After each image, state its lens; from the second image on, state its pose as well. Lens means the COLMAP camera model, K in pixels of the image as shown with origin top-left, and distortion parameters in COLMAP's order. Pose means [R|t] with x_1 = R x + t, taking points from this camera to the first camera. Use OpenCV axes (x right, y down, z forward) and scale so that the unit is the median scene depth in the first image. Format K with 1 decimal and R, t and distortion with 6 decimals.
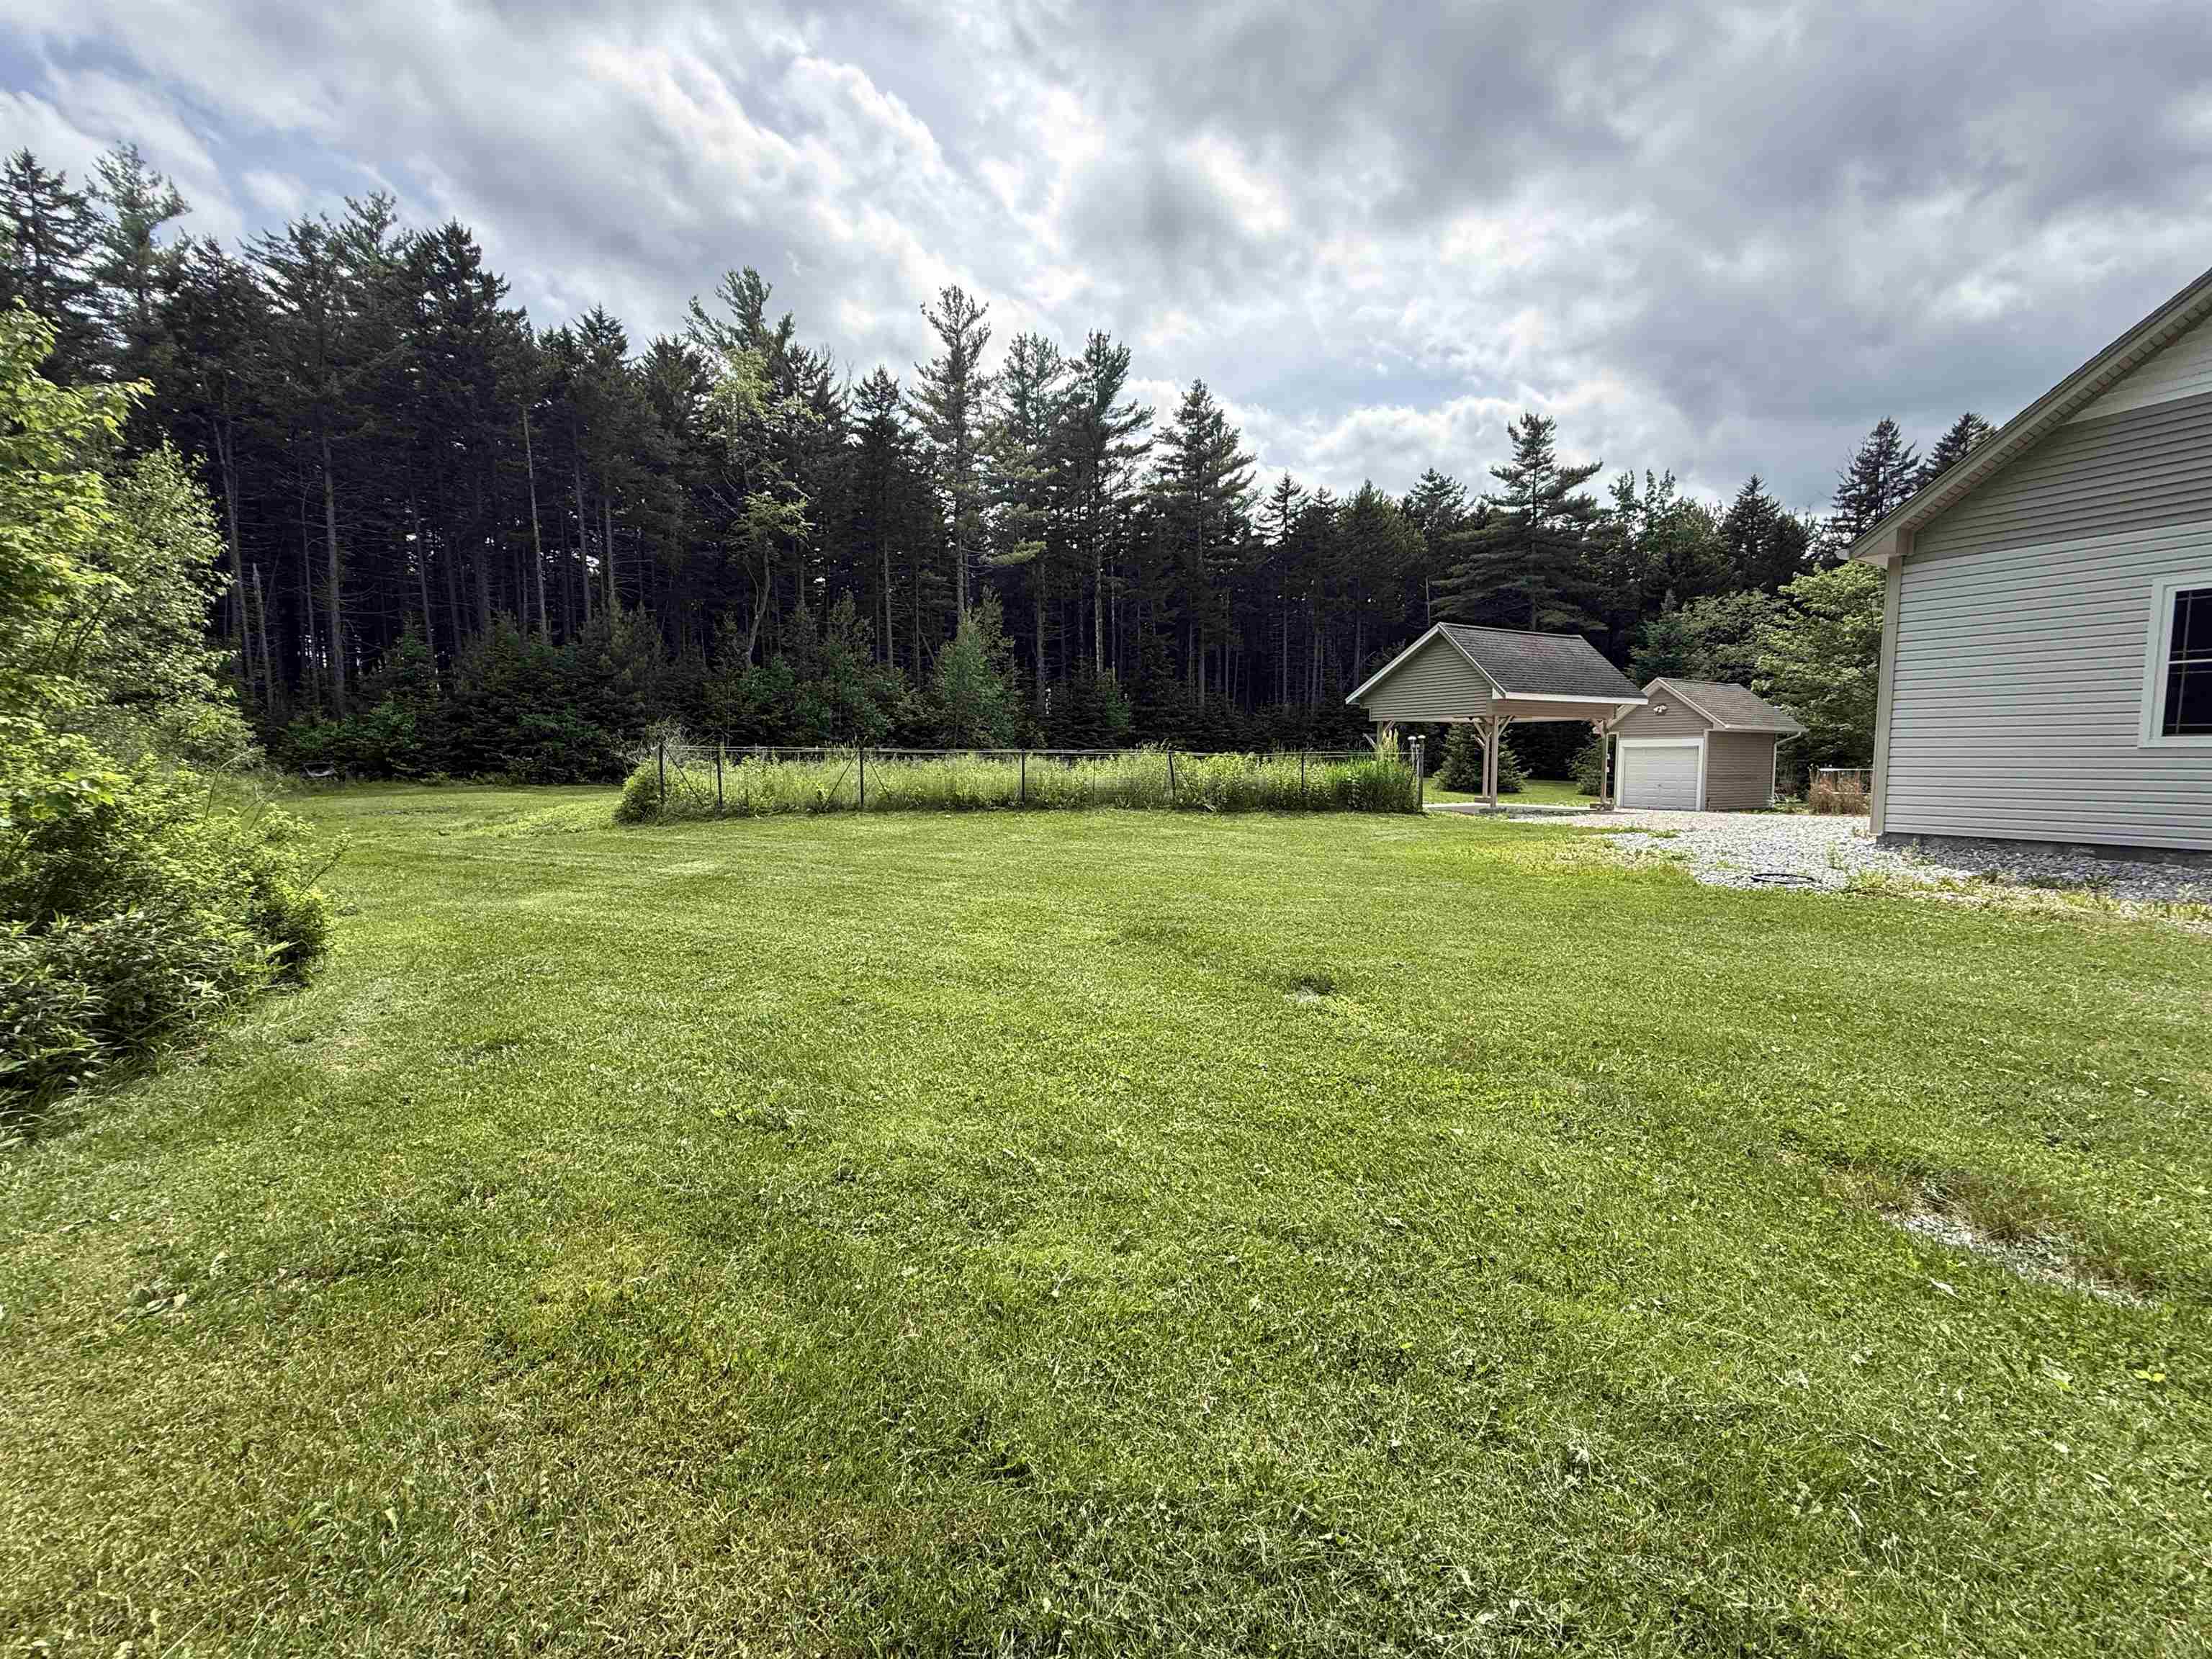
lens RADIAL K [[880.8, 0, 1101.8], [0, 880.8, 830.3], [0, 0, 1]] dist [-0.000587, 0.000296]
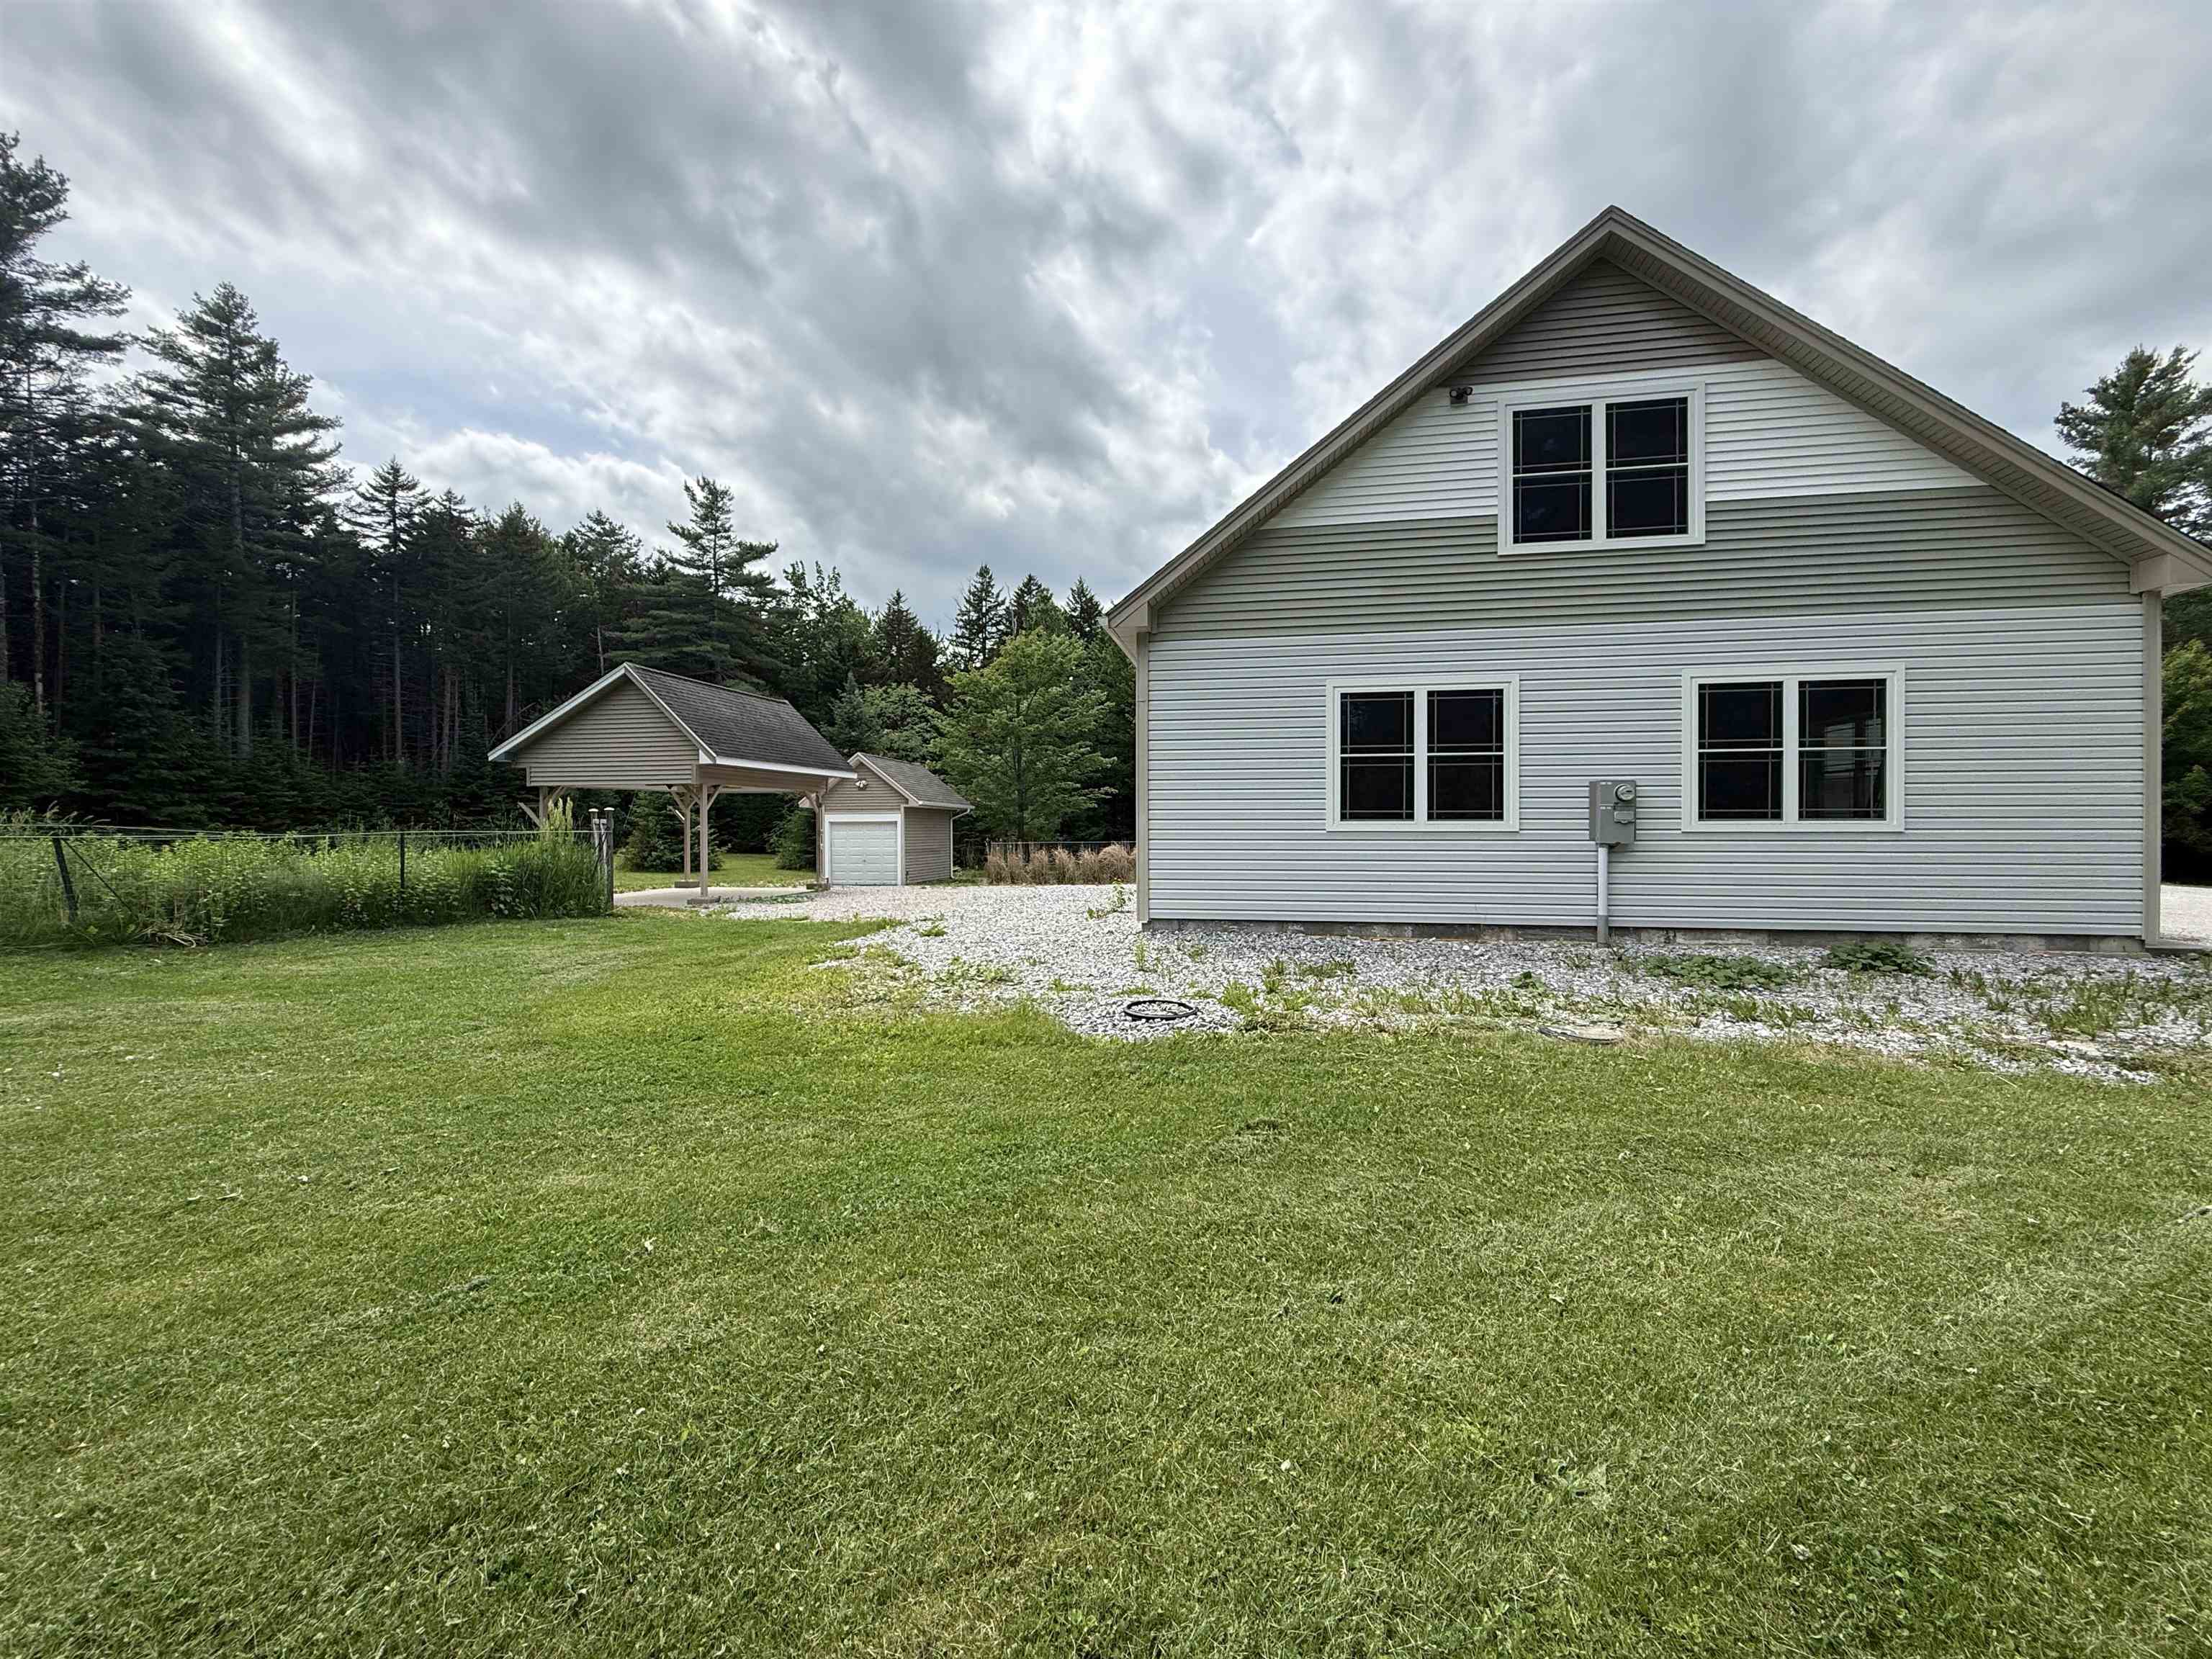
lens RADIAL K [[880.8, 0, 1101.8], [0, 880.8, 830.3], [0, 0, 1]] dist [-0.000587, 0.000296]
pose [[0.645569, -0.003509, 0.763694, 0.023510], [0.064715, 0.996644, -0.050127, -0.008468], [-0.760955, 0.081783, 0.643629, 0.074174]]
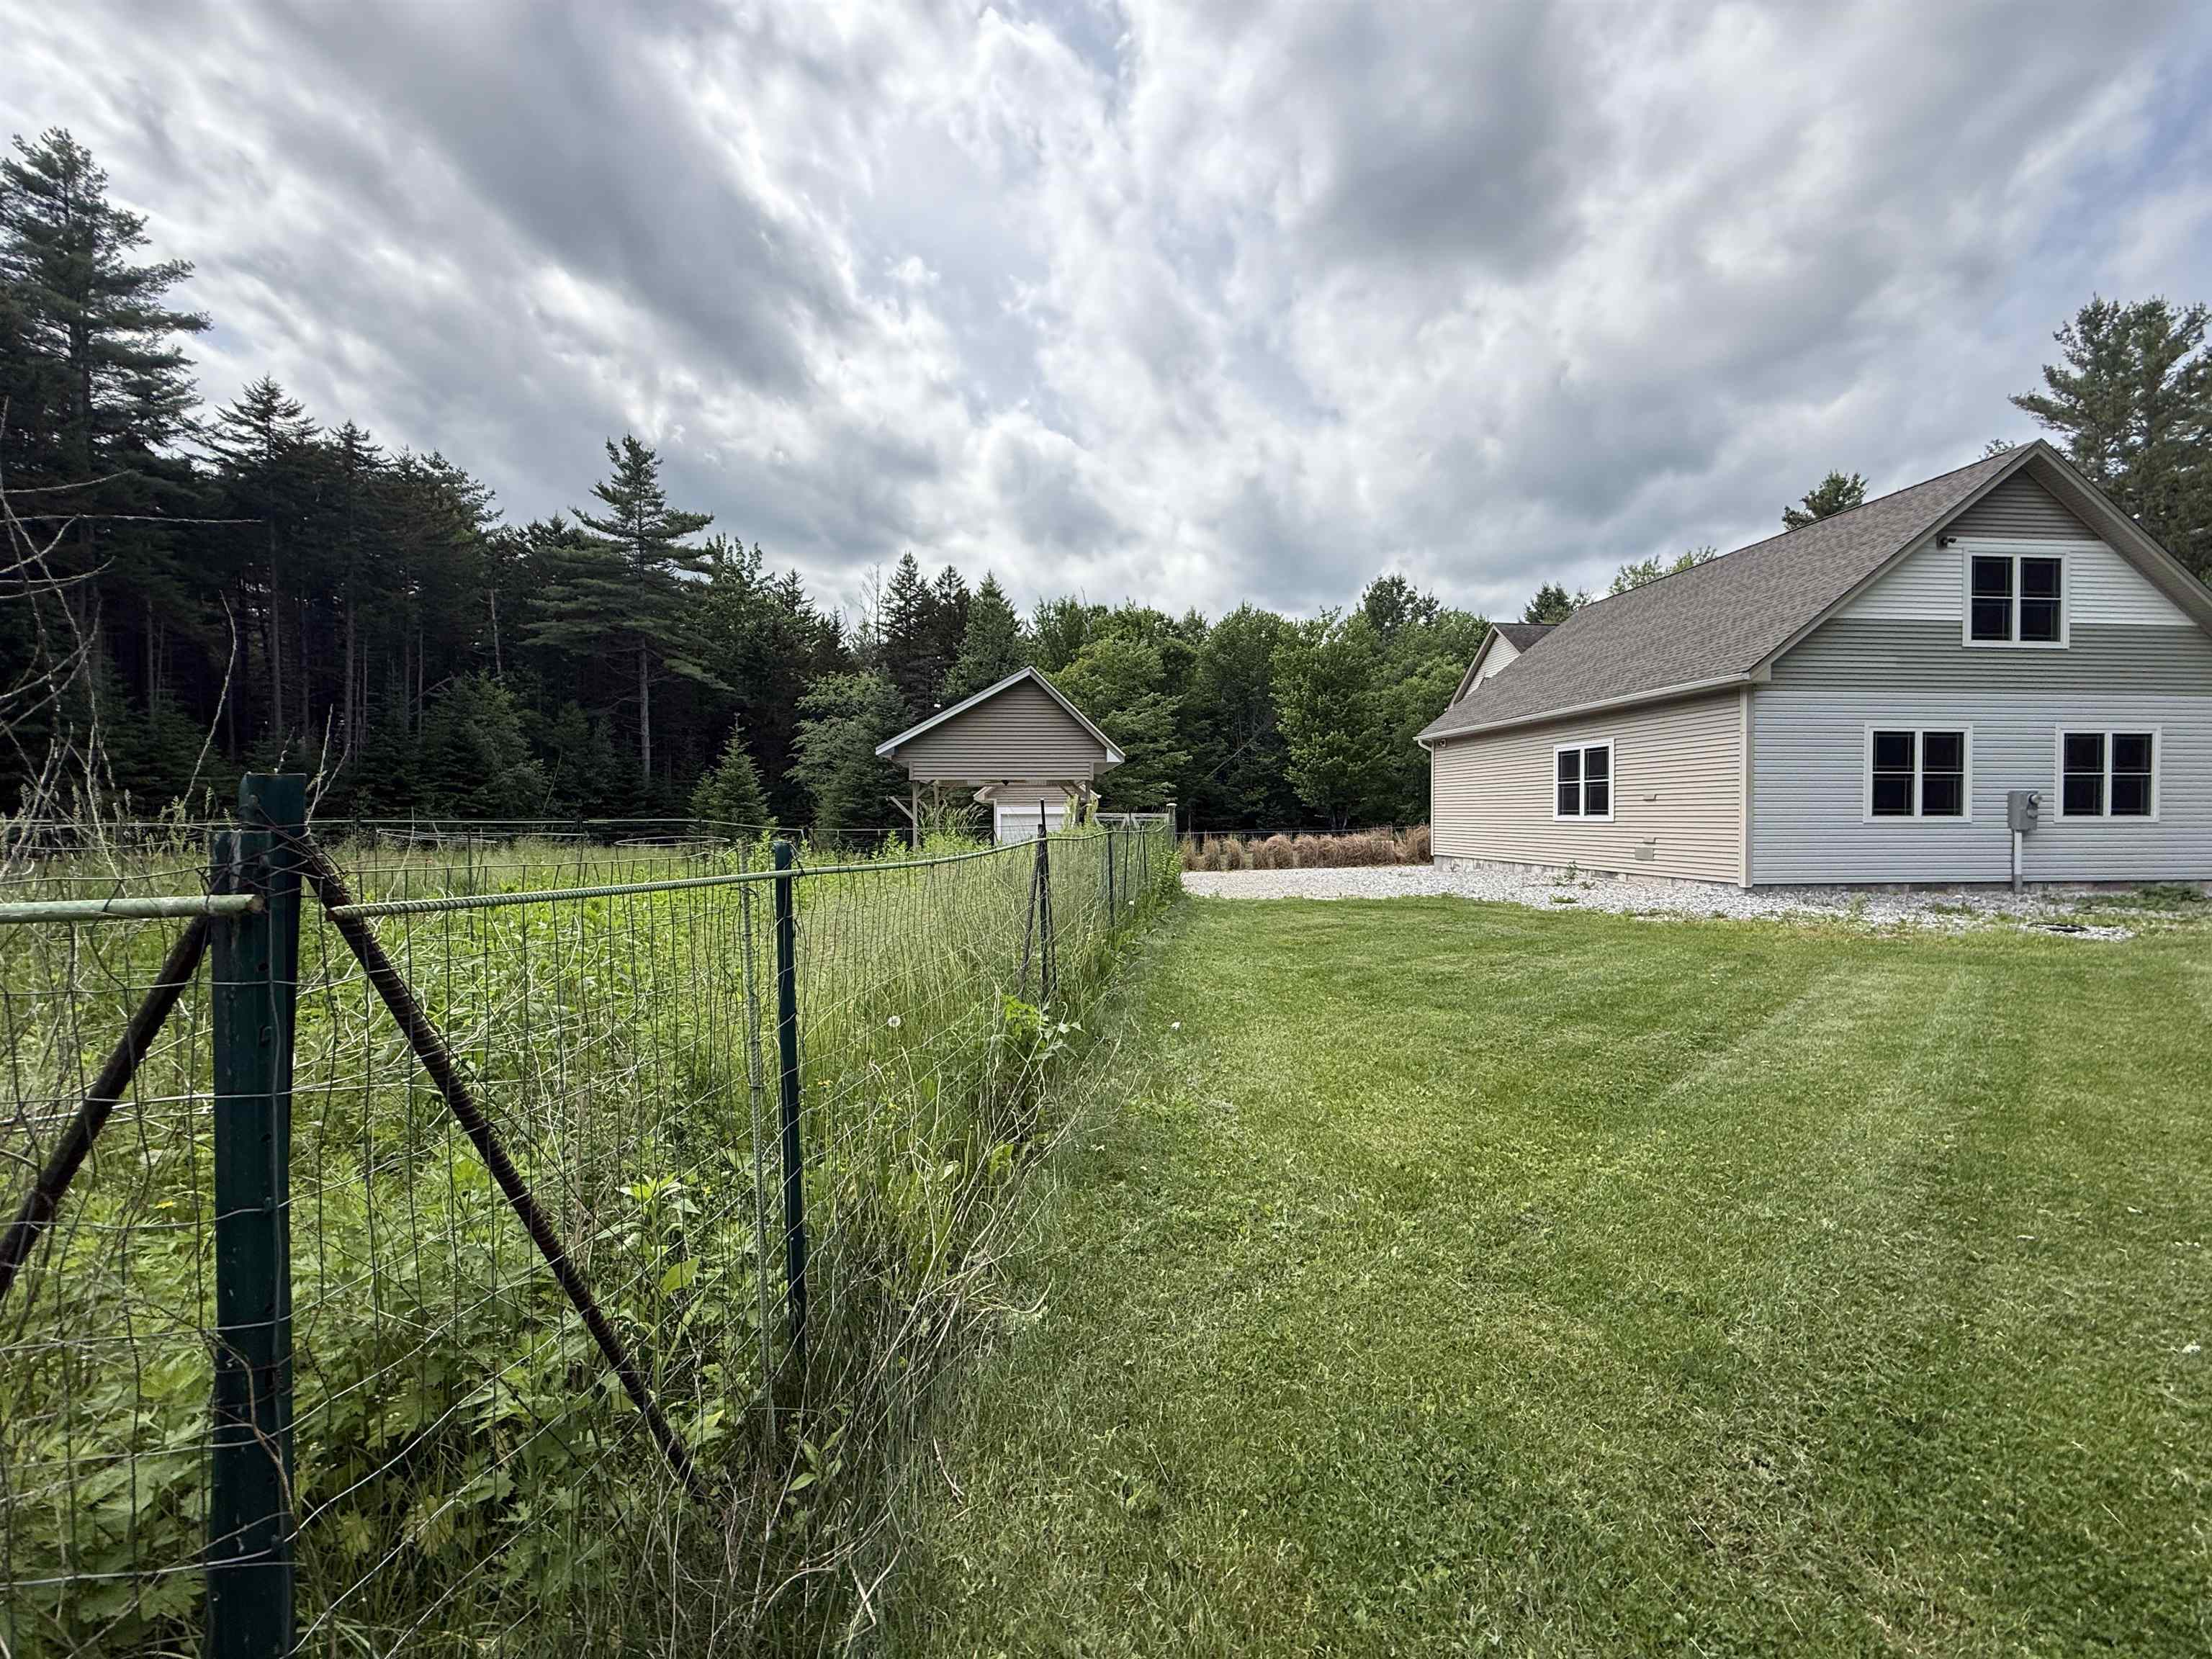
lens RADIAL K [[876.5, 0, 1106.3], [0, 876.5, 820.7], [0, 0, 1]] dist [0.000315, 0.000536]
pose [[0.408970, -0.006324, 0.912526, -0.128034], [0.078841, 0.996482, -0.028429, -0.023608], [-0.909135, 0.083571, 0.408030, 0.234123]]
